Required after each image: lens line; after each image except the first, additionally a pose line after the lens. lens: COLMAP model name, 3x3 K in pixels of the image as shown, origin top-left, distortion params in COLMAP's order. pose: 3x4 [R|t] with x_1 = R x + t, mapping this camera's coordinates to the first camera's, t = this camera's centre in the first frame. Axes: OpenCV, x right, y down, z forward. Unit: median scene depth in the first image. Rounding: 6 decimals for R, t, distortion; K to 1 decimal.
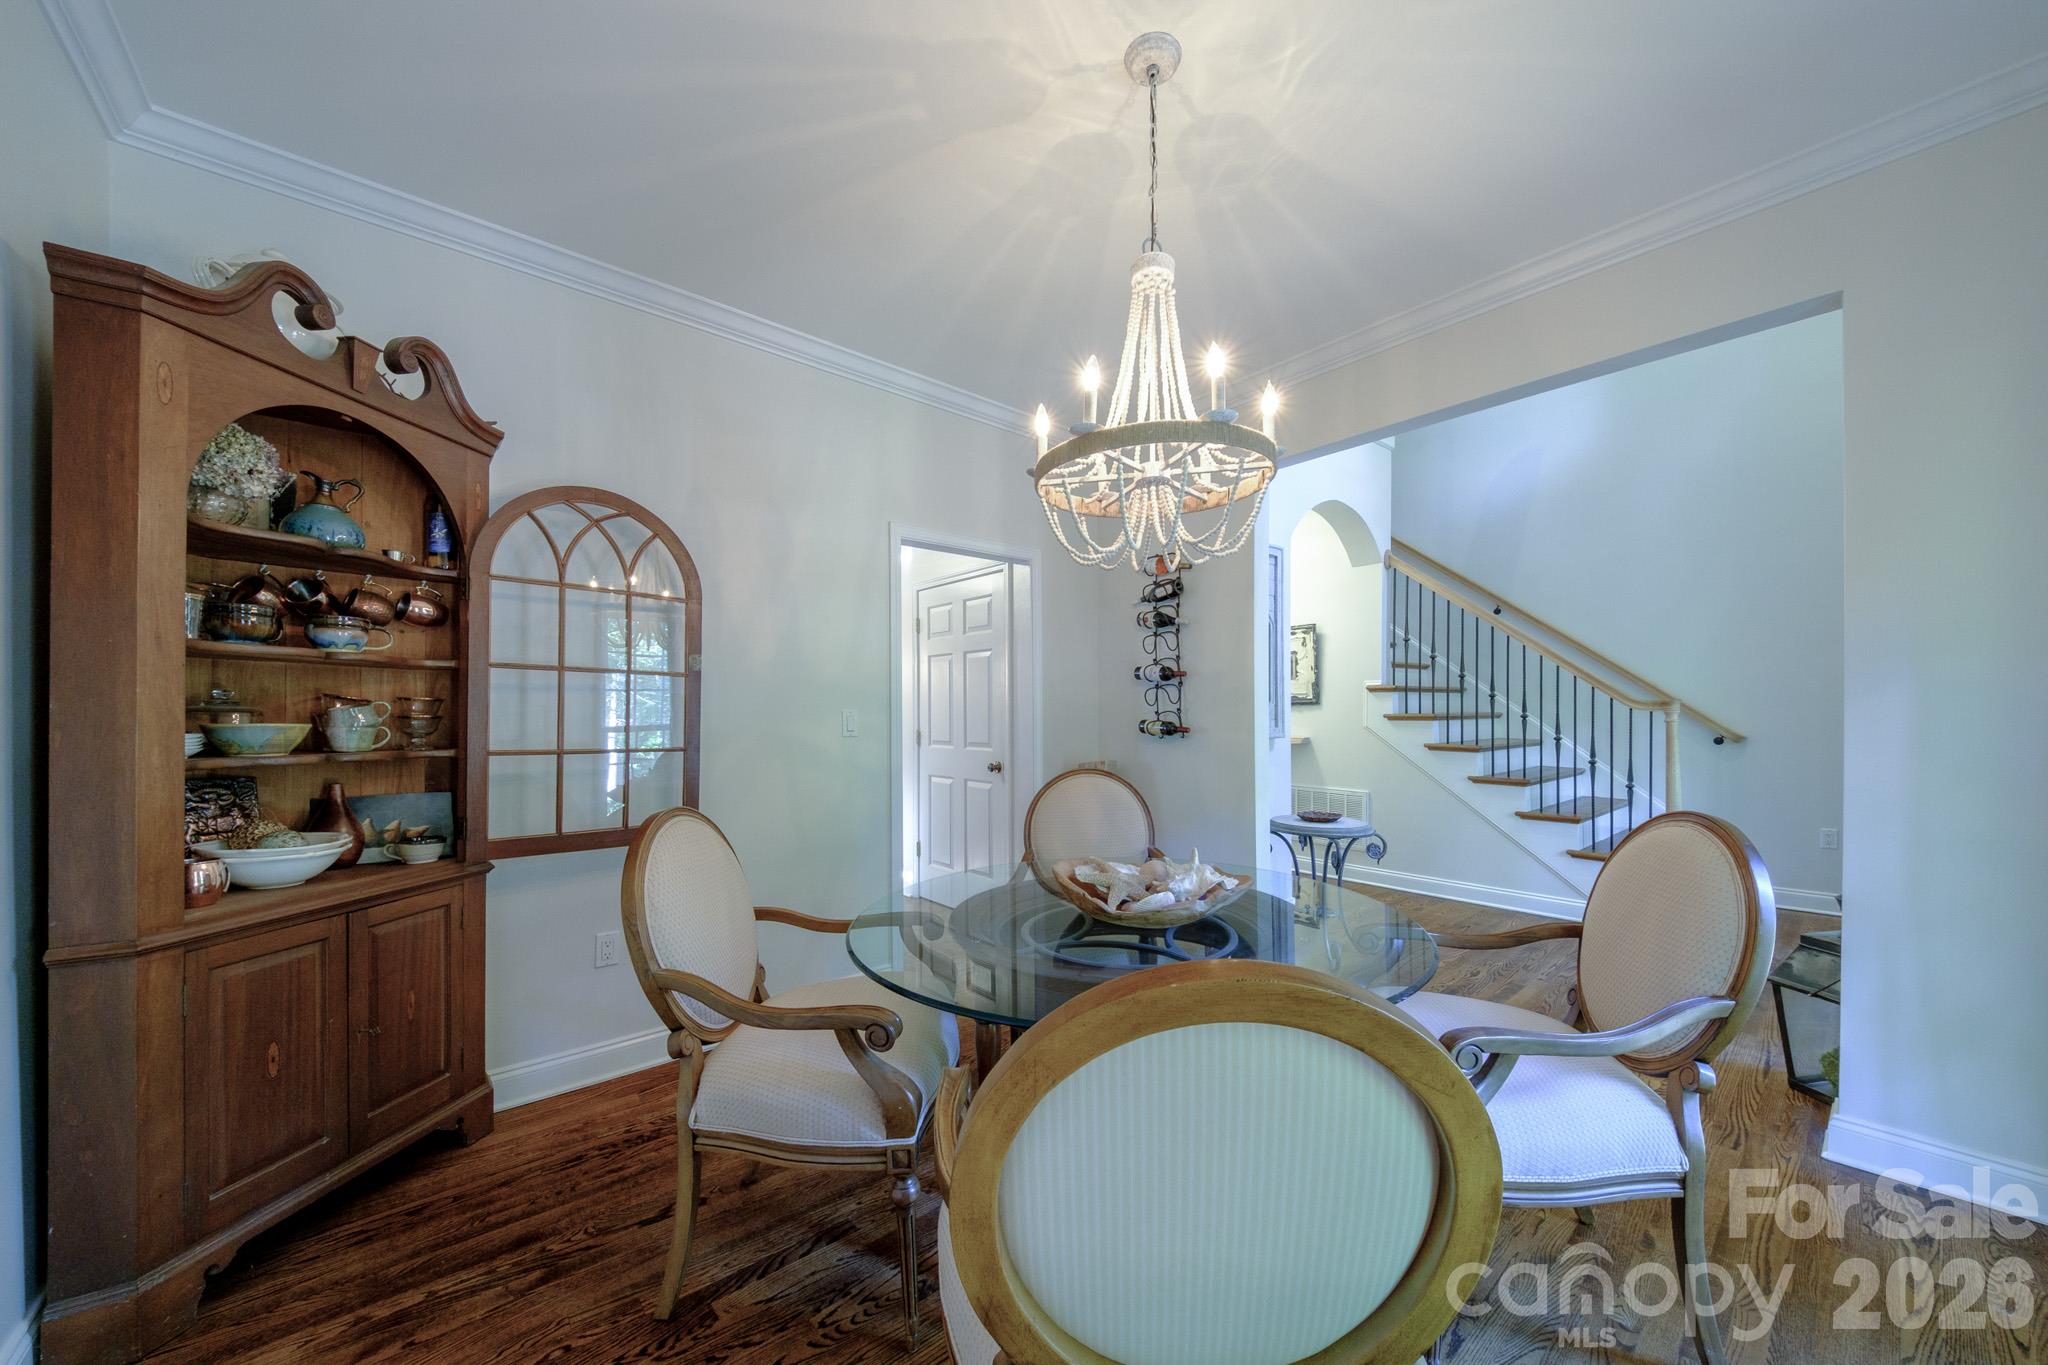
lens RADIAL K [[723.5, 0, 1026.8], [0, 723.5, 715.1], [0, 0, 1]] dist [0.000202, 0.000002]
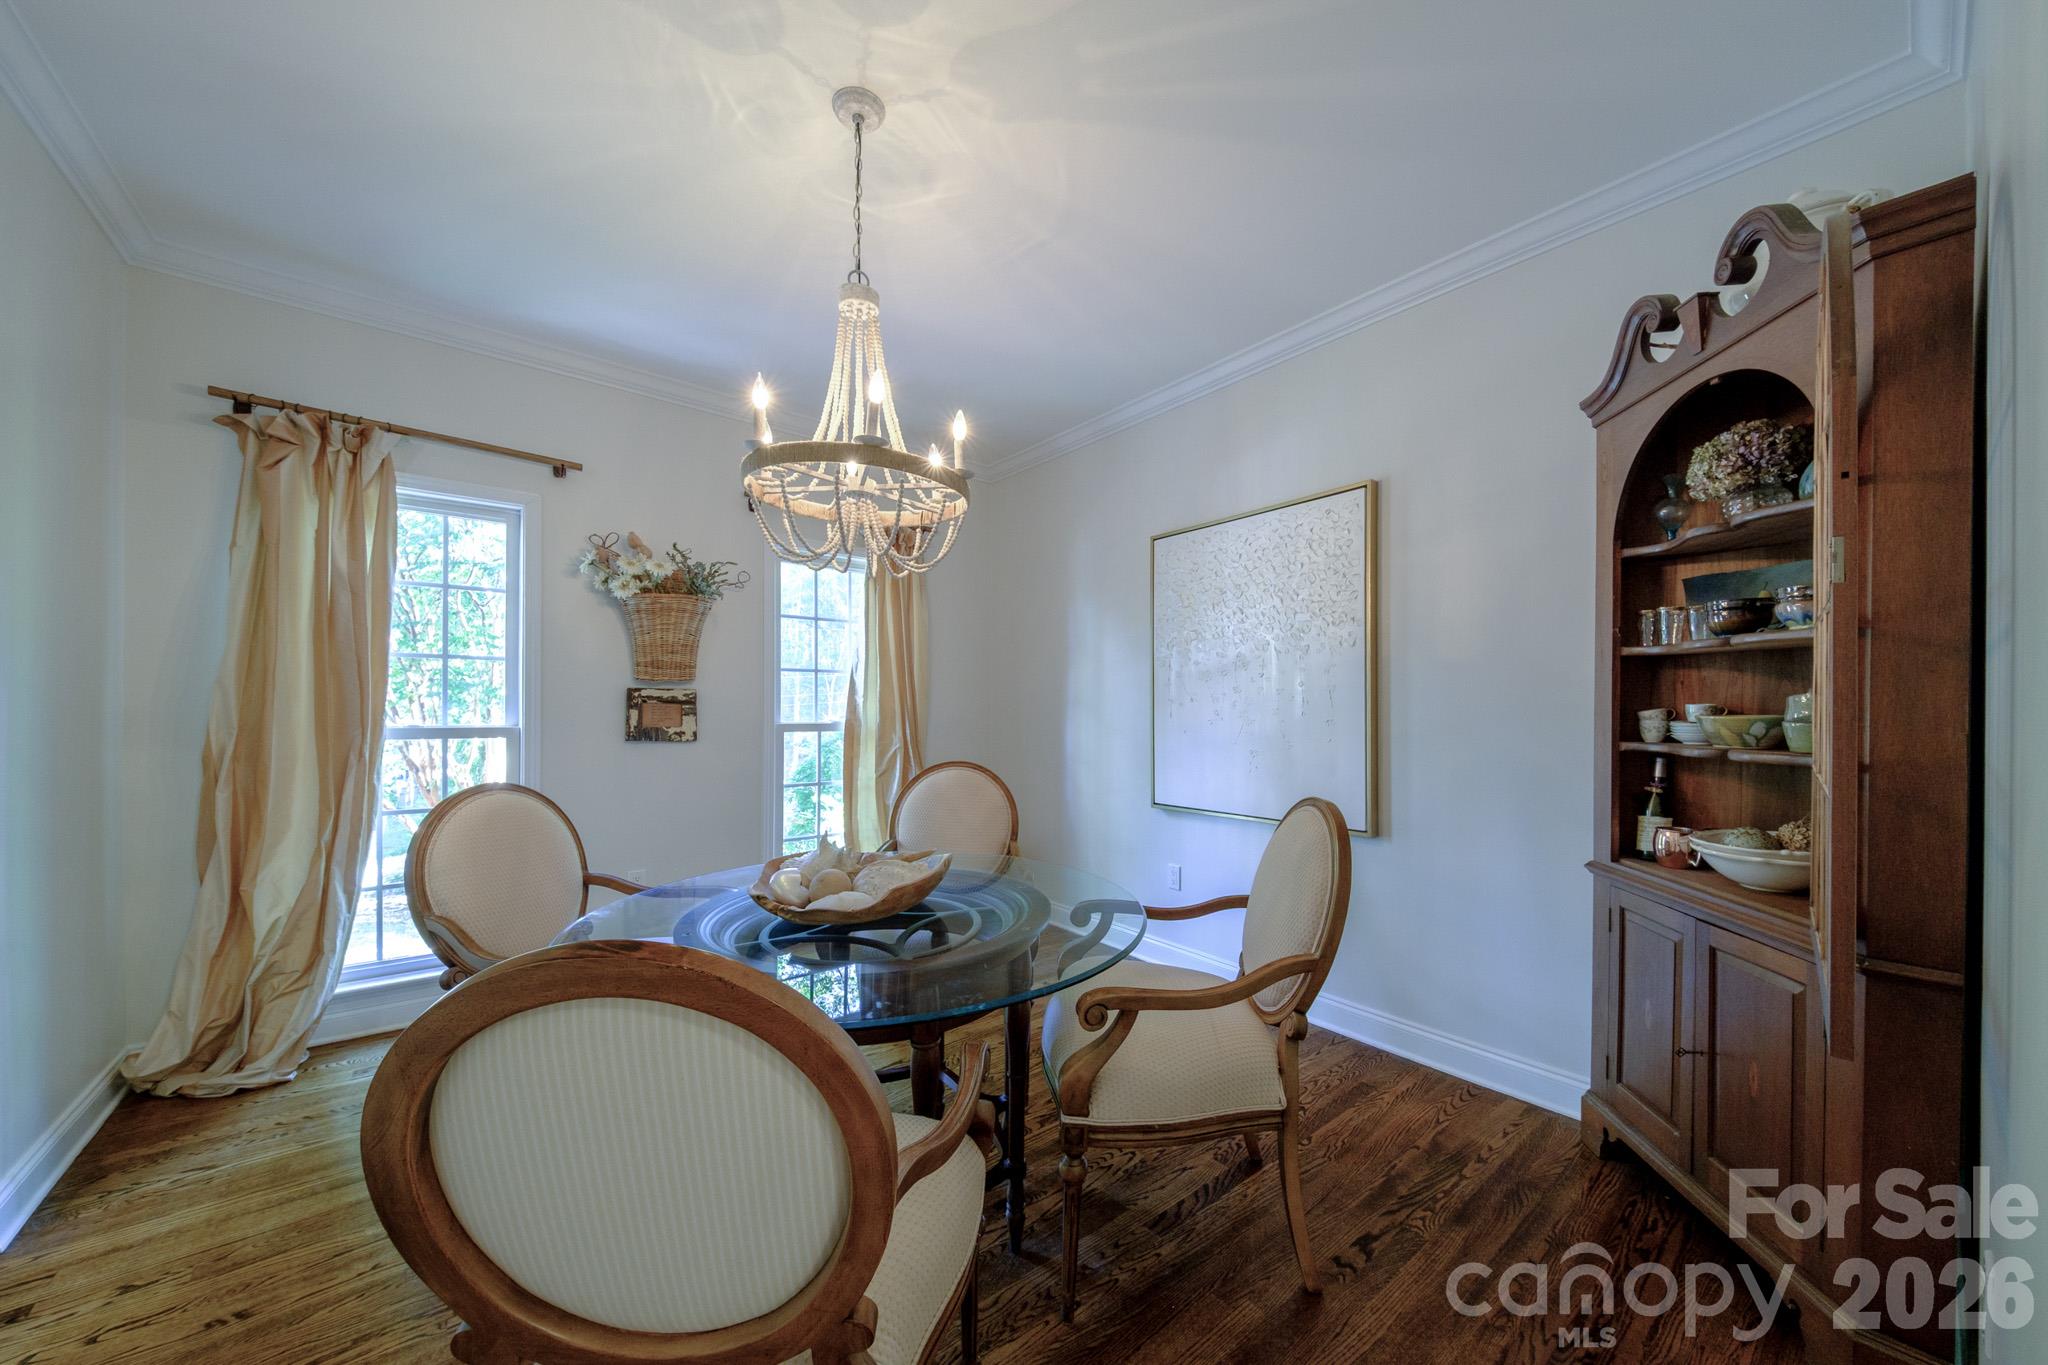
lens RADIAL K [[723.5, 0, 1026.8], [0, 723.5, 715.1], [0, 0, 1]] dist [0.000202, 0.000002]
pose [[-0.999789, 0.003176, 0.020307, -0.096097], [0.003373, 0.999948, 0.009669, -0.002093], [-0.020275, 0.009736, -0.999747, 2.040597]]
